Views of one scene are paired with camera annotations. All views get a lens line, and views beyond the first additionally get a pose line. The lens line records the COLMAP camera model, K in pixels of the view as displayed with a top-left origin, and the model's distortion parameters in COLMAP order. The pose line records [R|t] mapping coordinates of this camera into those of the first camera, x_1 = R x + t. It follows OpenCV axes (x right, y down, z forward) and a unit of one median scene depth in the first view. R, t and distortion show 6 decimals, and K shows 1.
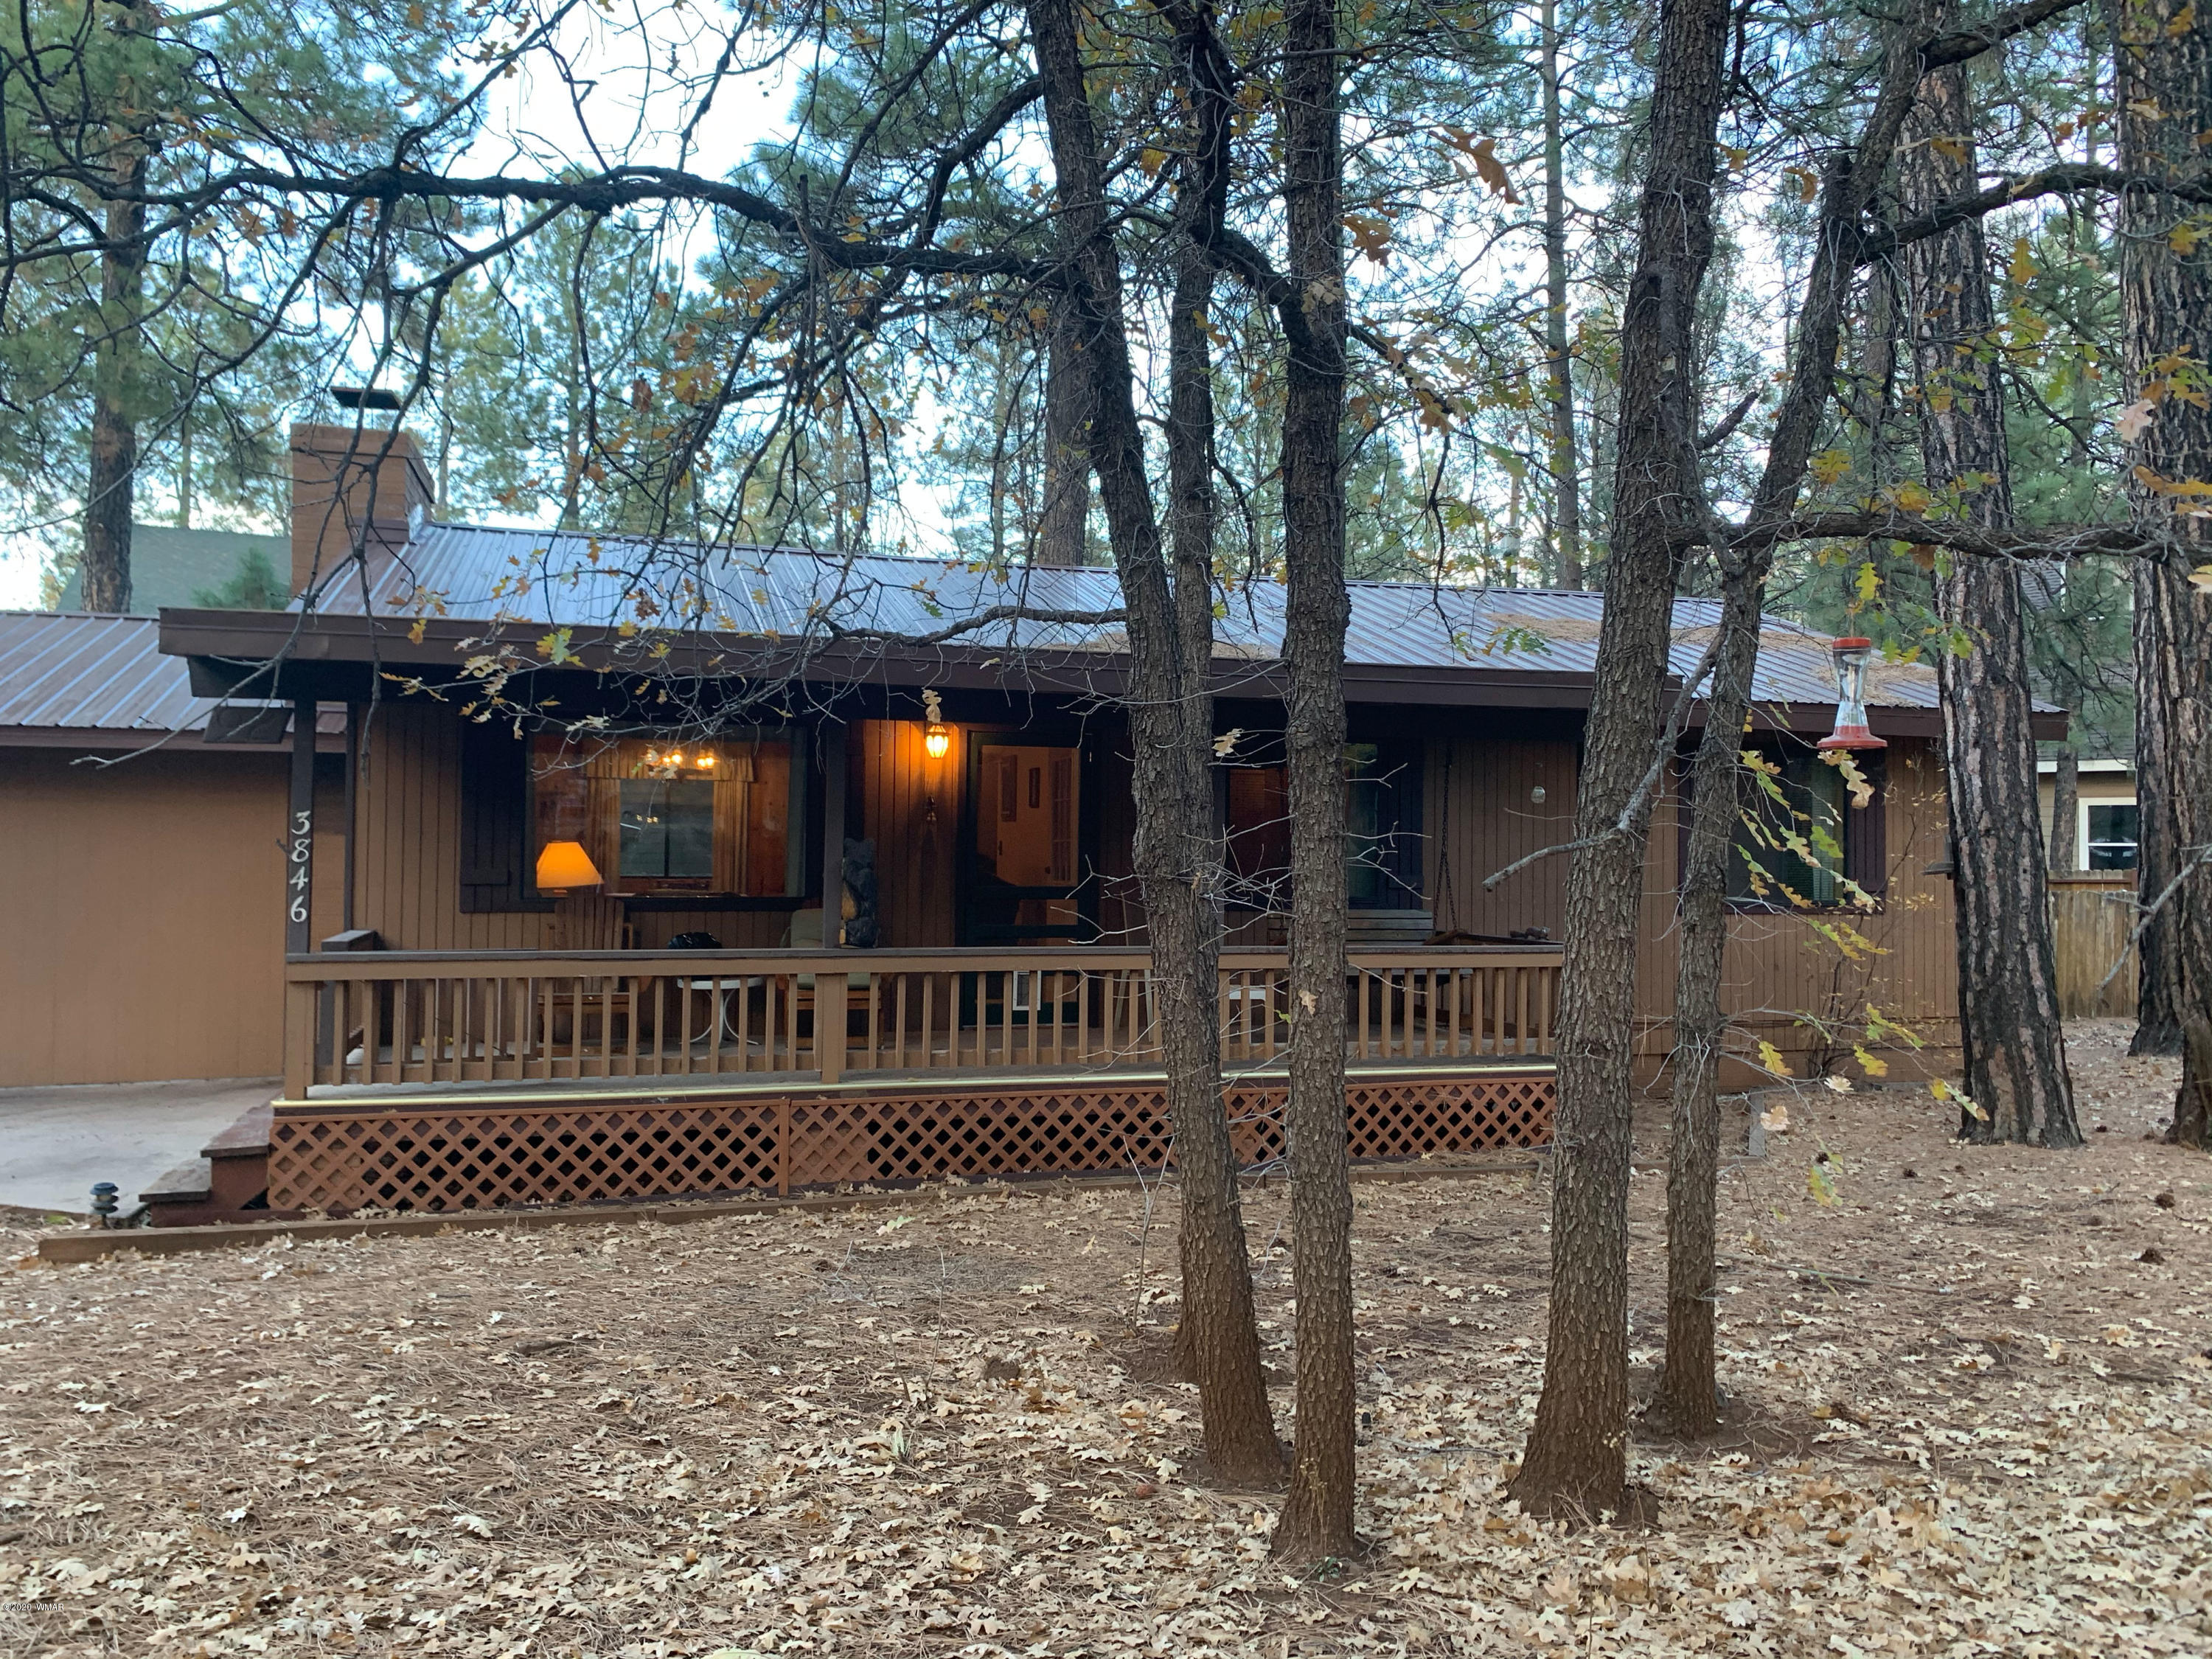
lens RADIAL K [[1709.2, 0, 1106.0], [0, 1709.2, 829.5], [0, 0, 1]] dist [0.009084, -0.002810]
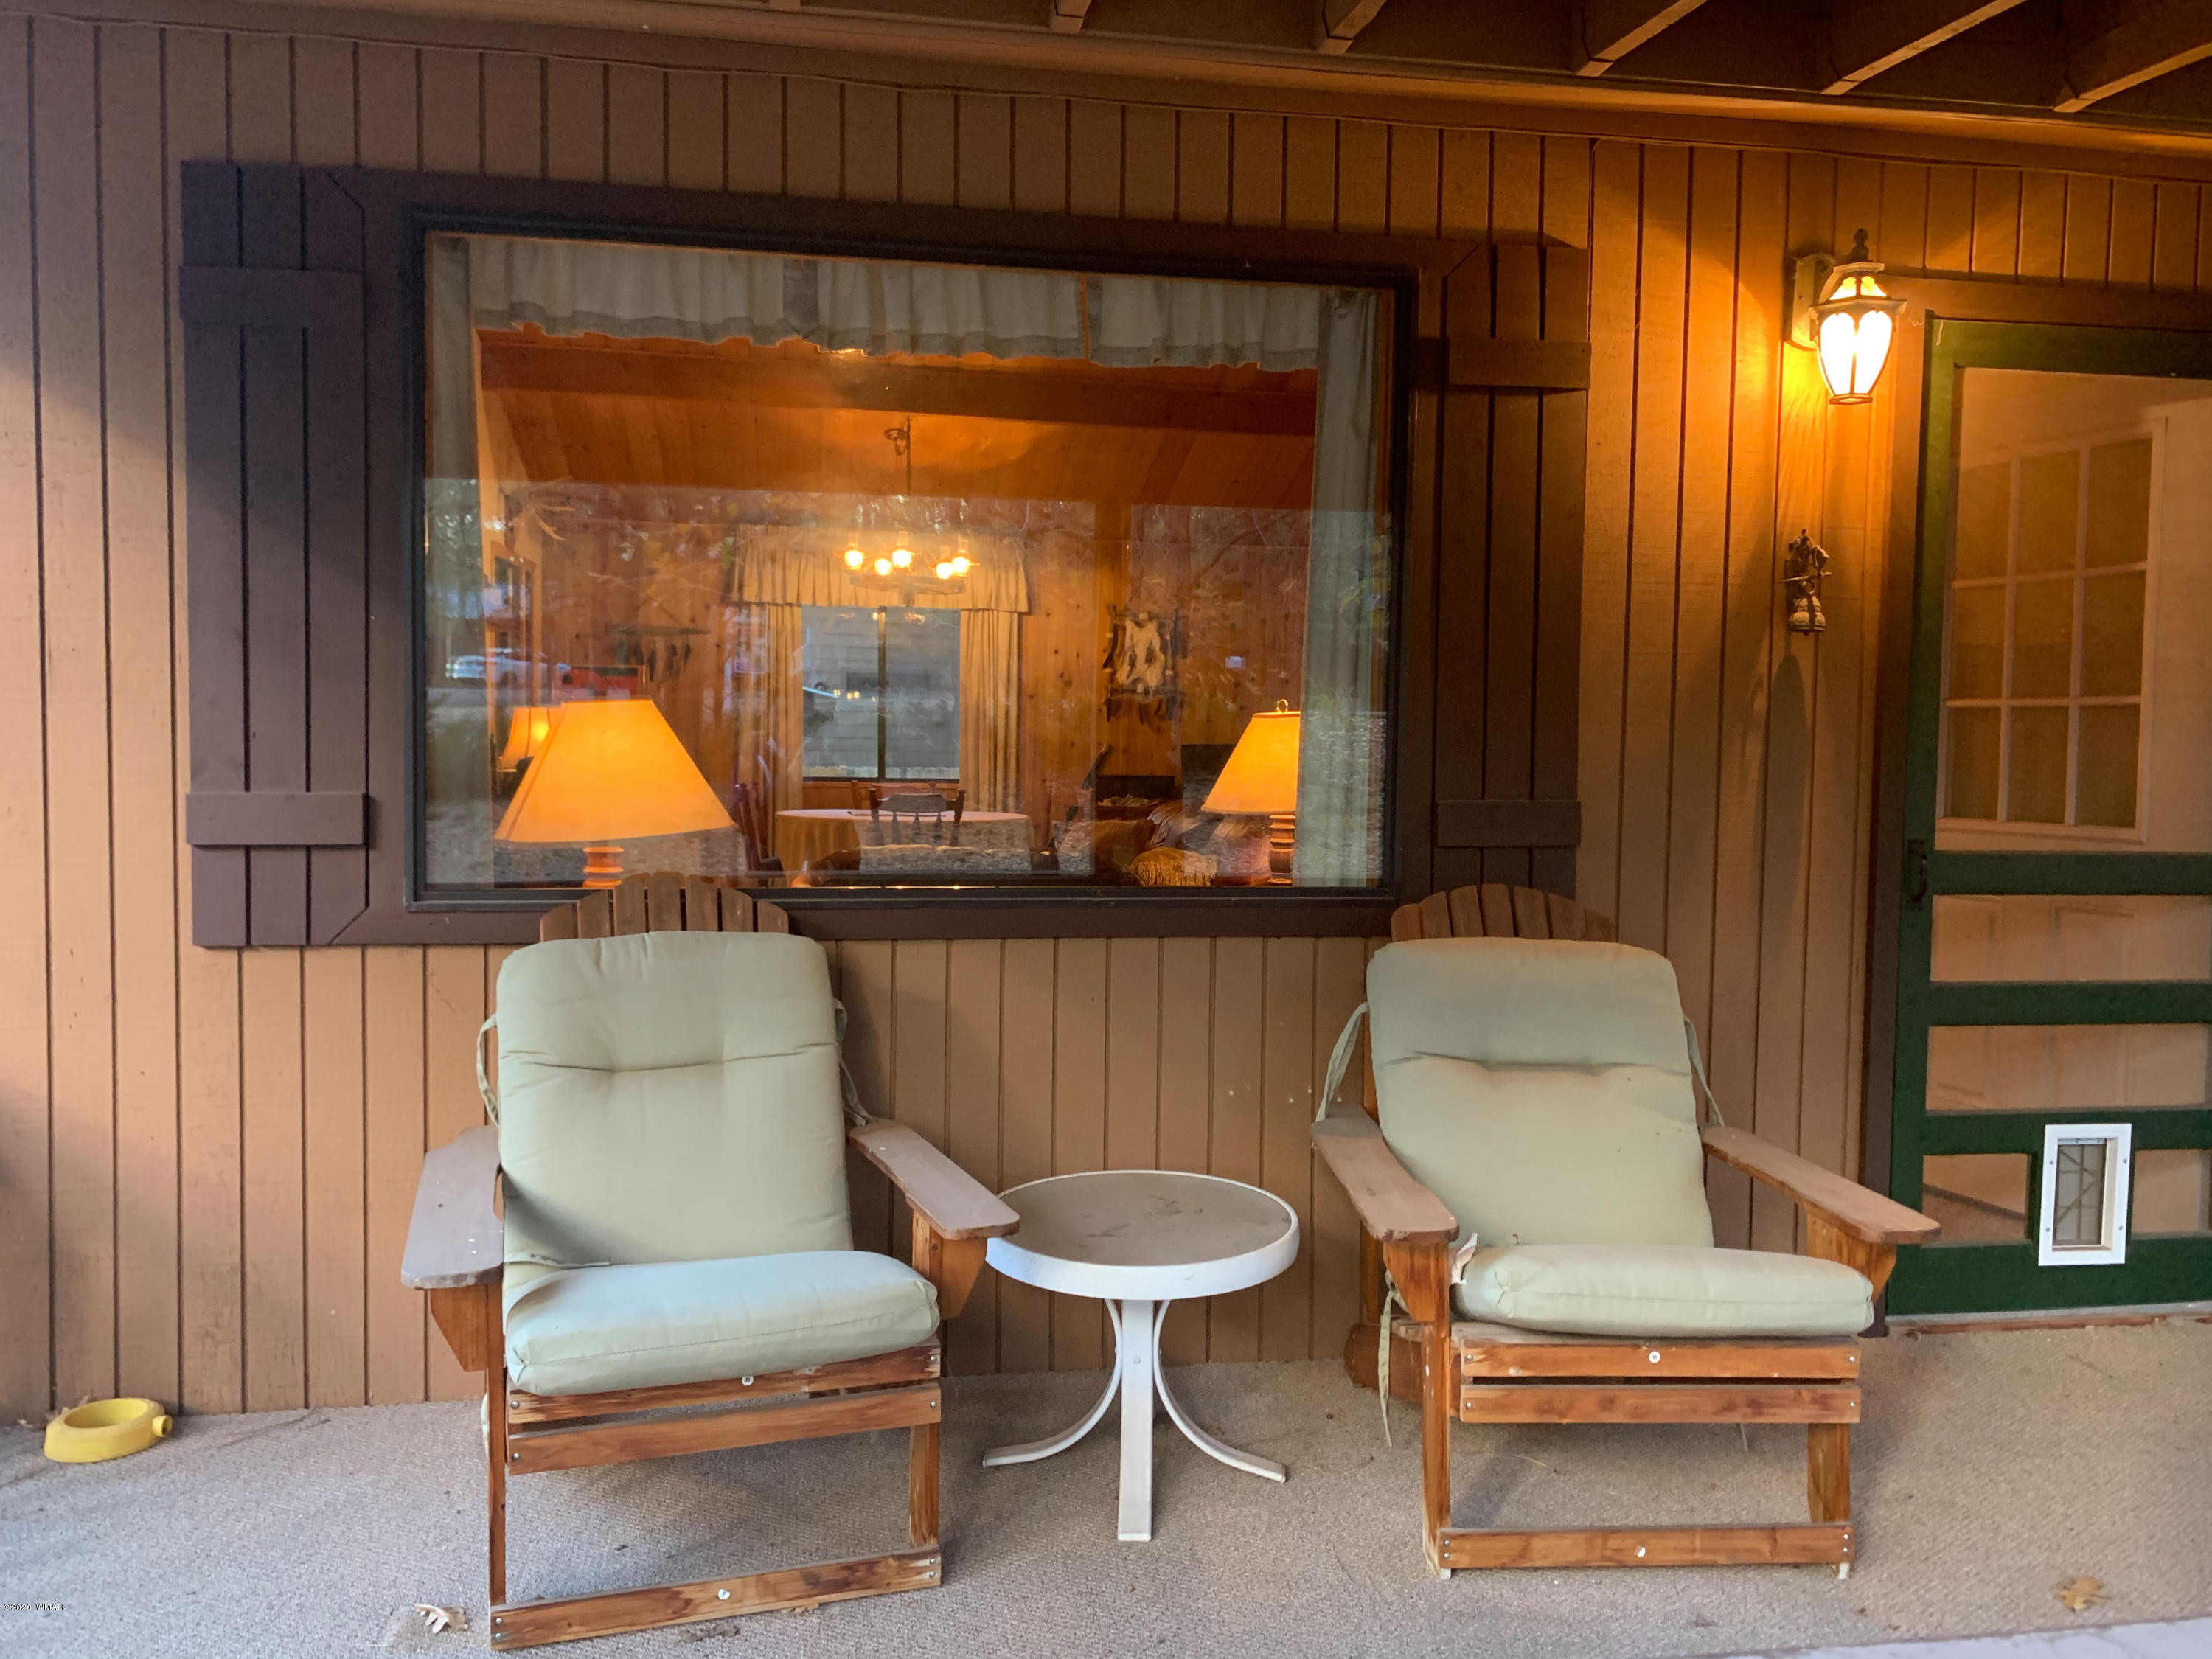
lens RADIAL K [[1739.8, 0, 1106.0], [0, 1739.8, 829.5], [0, 0, 1]] dist [0.019322, -0.018016]
pose [[0.993488, 0.008546, -0.113617, -0.184858], [-0.000904, 0.997743, 0.067141, 0.009454], [0.113935, -0.066601, 0.991253, 0.684938]]
